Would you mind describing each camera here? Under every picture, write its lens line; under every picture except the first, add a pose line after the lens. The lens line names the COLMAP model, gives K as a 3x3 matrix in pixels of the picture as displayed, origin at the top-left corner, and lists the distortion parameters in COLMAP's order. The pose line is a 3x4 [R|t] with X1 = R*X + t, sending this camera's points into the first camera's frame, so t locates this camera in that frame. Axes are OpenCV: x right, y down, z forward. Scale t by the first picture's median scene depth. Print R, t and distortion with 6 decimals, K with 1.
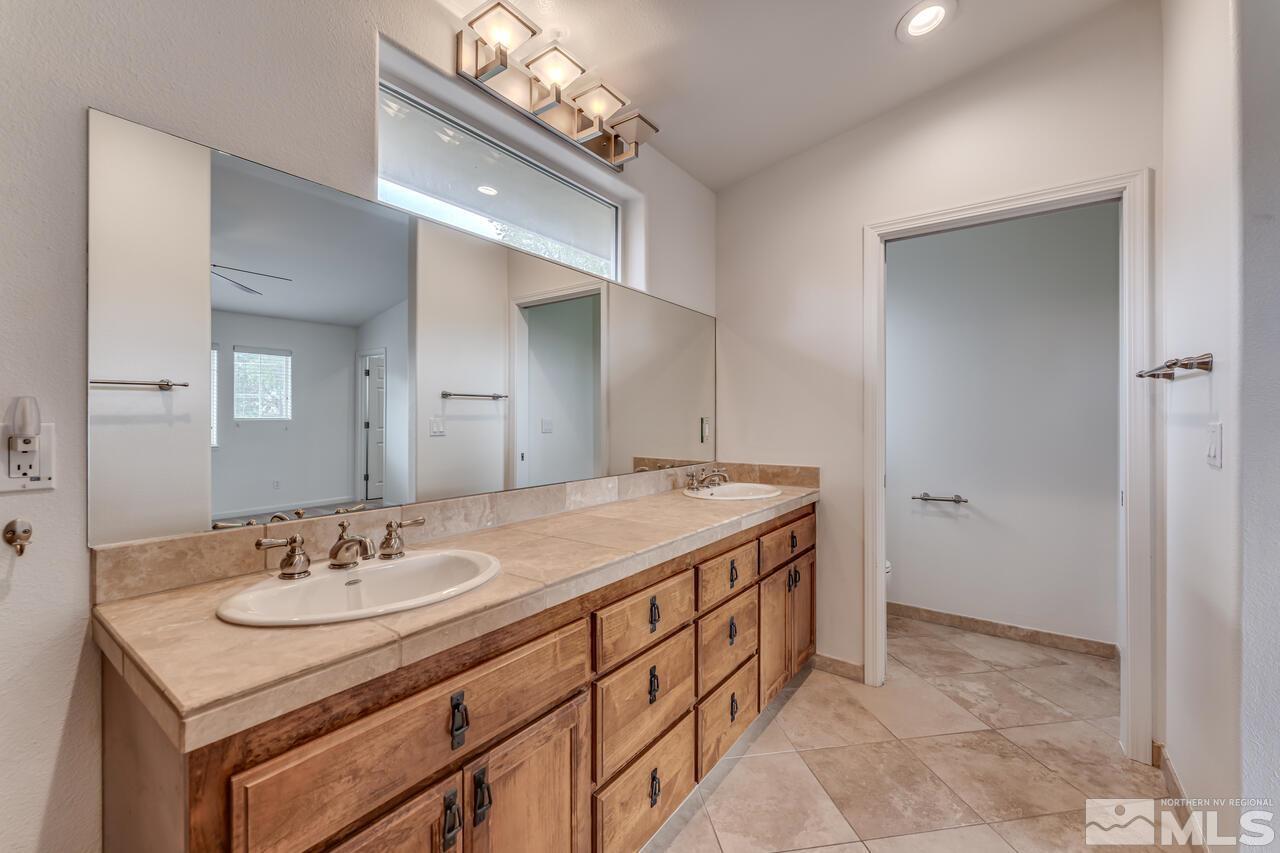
lens RADIAL K [[515.3, 0, 640.8], [0, 515.3, 421.9], [0, 0, 1]] dist [-0.001540, 0.000655]
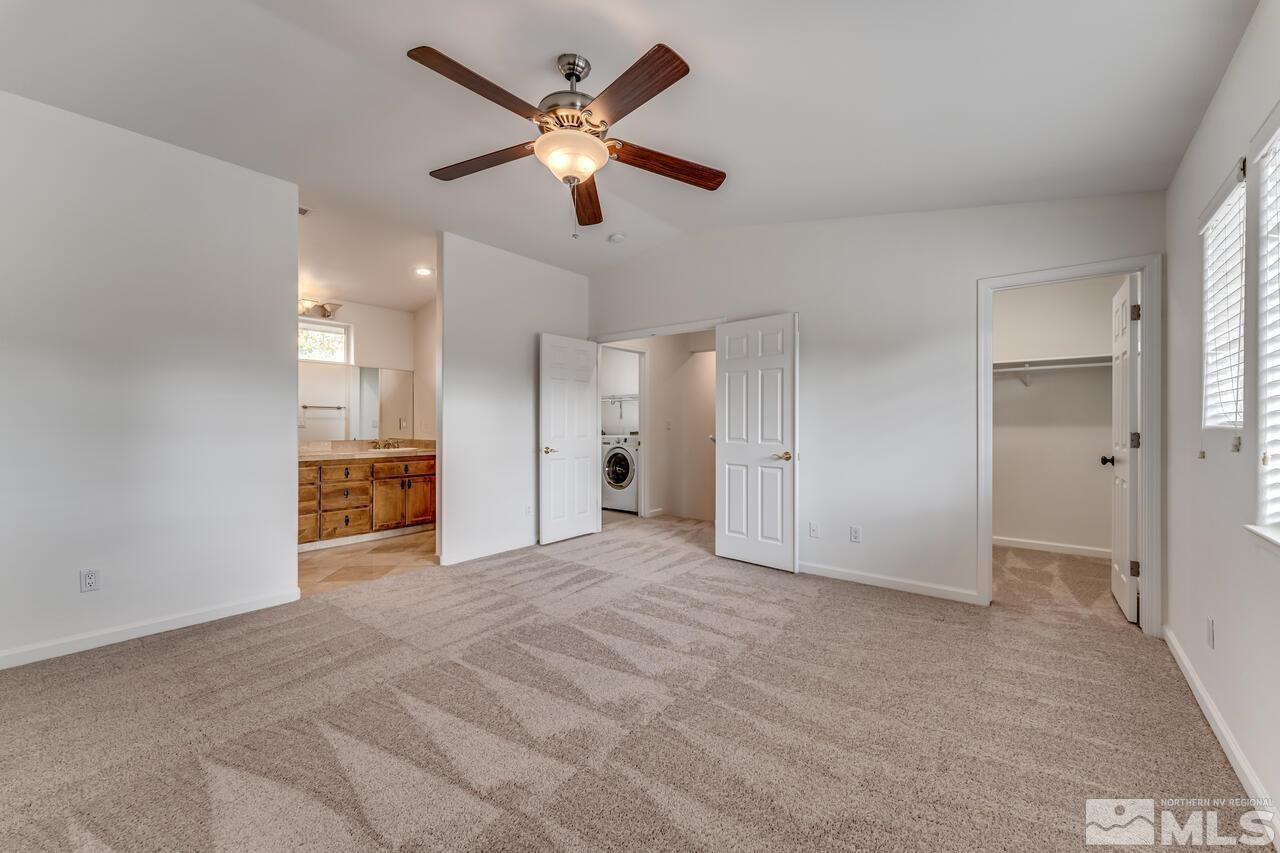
lens RADIAL K [[515.3, 0, 635.5], [0, 515.3, 425.5], [0, 0, 1]] dist [-0.001540, 0.000655]
pose [[0.998814, 0.006562, -0.048247, 1.960087], [-0.006909, 0.999951, -0.007035, 0.047274], [0.048199, 0.007360, 0.998811, -1.804465]]
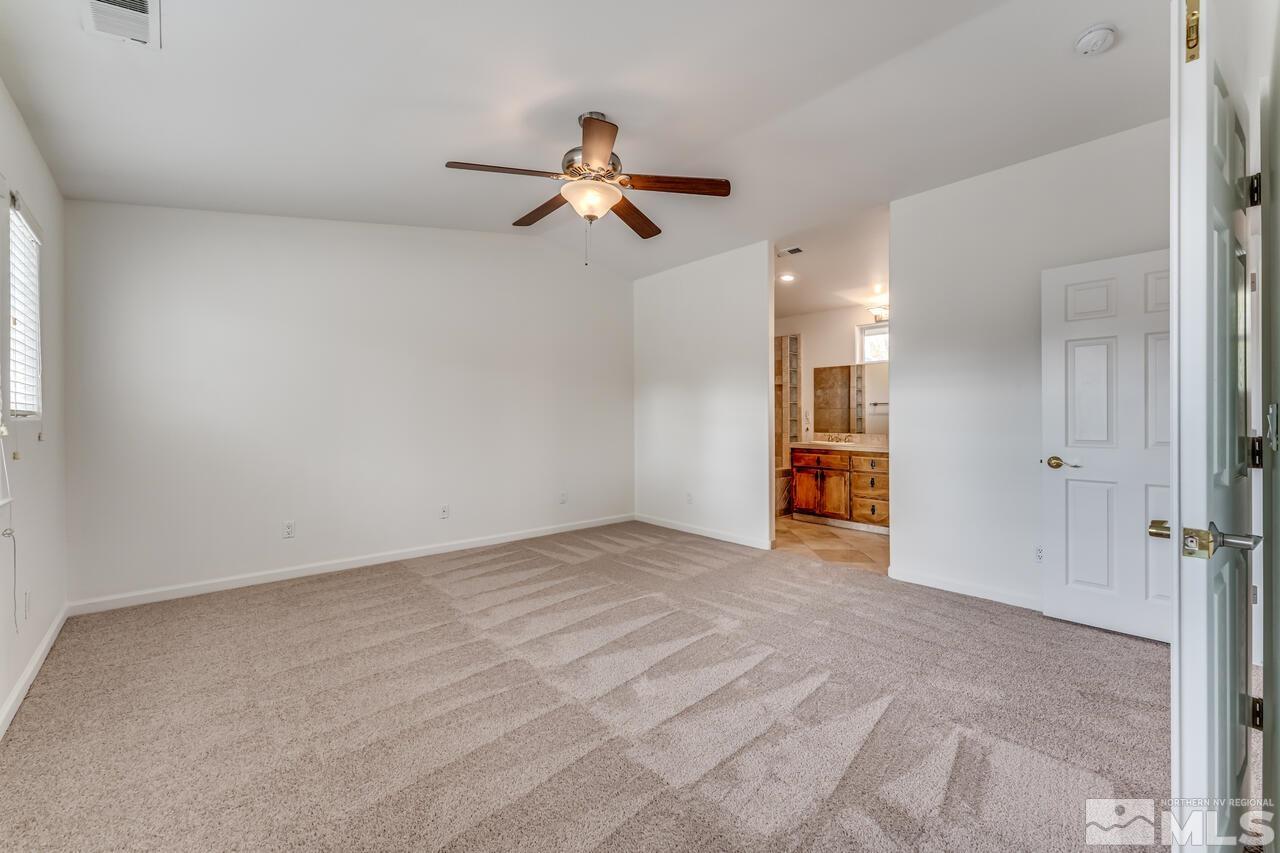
lens RADIAL K [[515.3, 0, 629.5], [0, 515.3, 421.2], [0, 0, 1]] dist [-0.001540, 0.000655]
pose [[-0.228991, 0.005506, -0.973413, 3.346152], [-0.004369, 0.999968, 0.006684, 0.032024], [0.973419, 0.005784, -0.228960, 0.098373]]
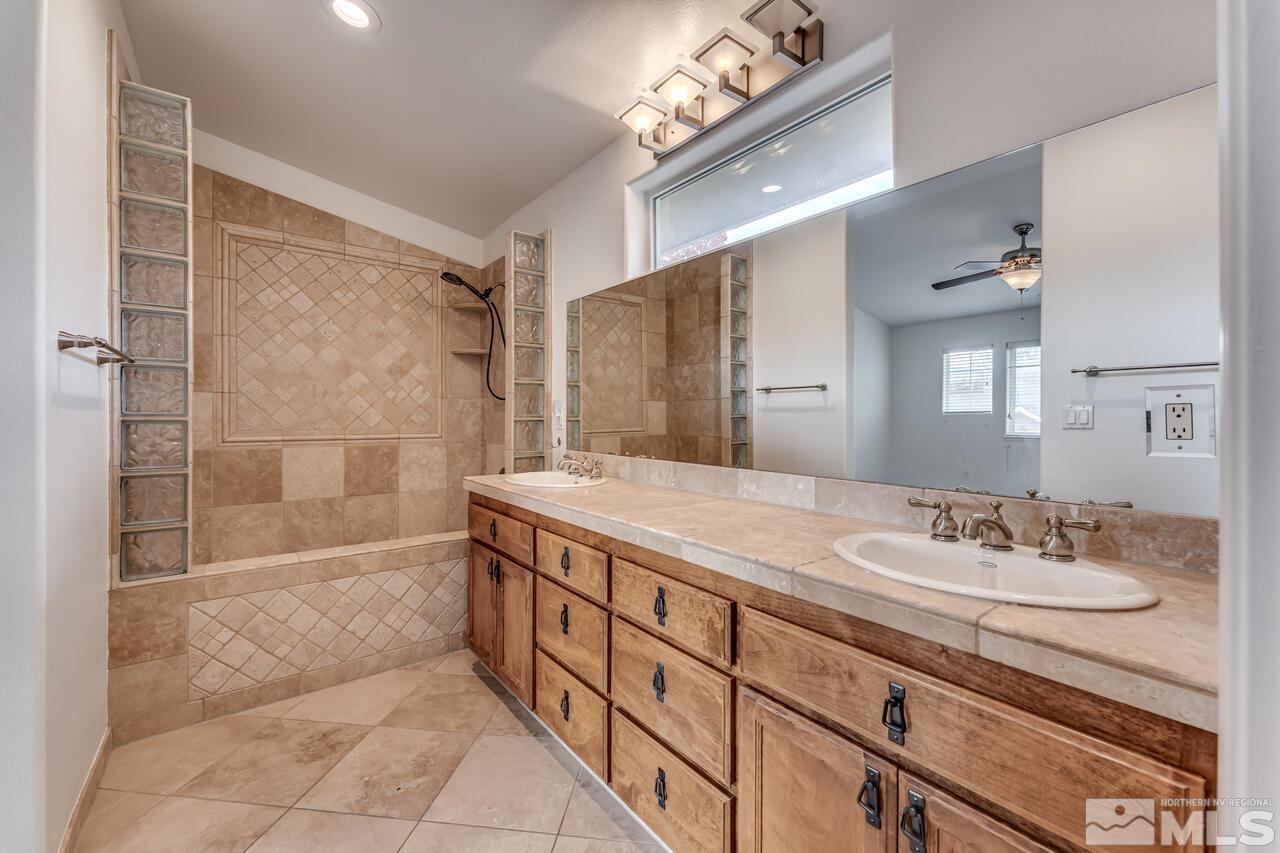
lens RADIAL K [[515.3, 0, 639.4], [0, 515.3, 419.6], [0, 0, 1]] dist [-0.001540, 0.000655]
pose [[-0.269624, 0.004655, -0.962954, 0.923725], [-0.008866, 0.999934, 0.007316, 0.024410], [0.962925, 0.010511, -0.269565, 1.205477]]
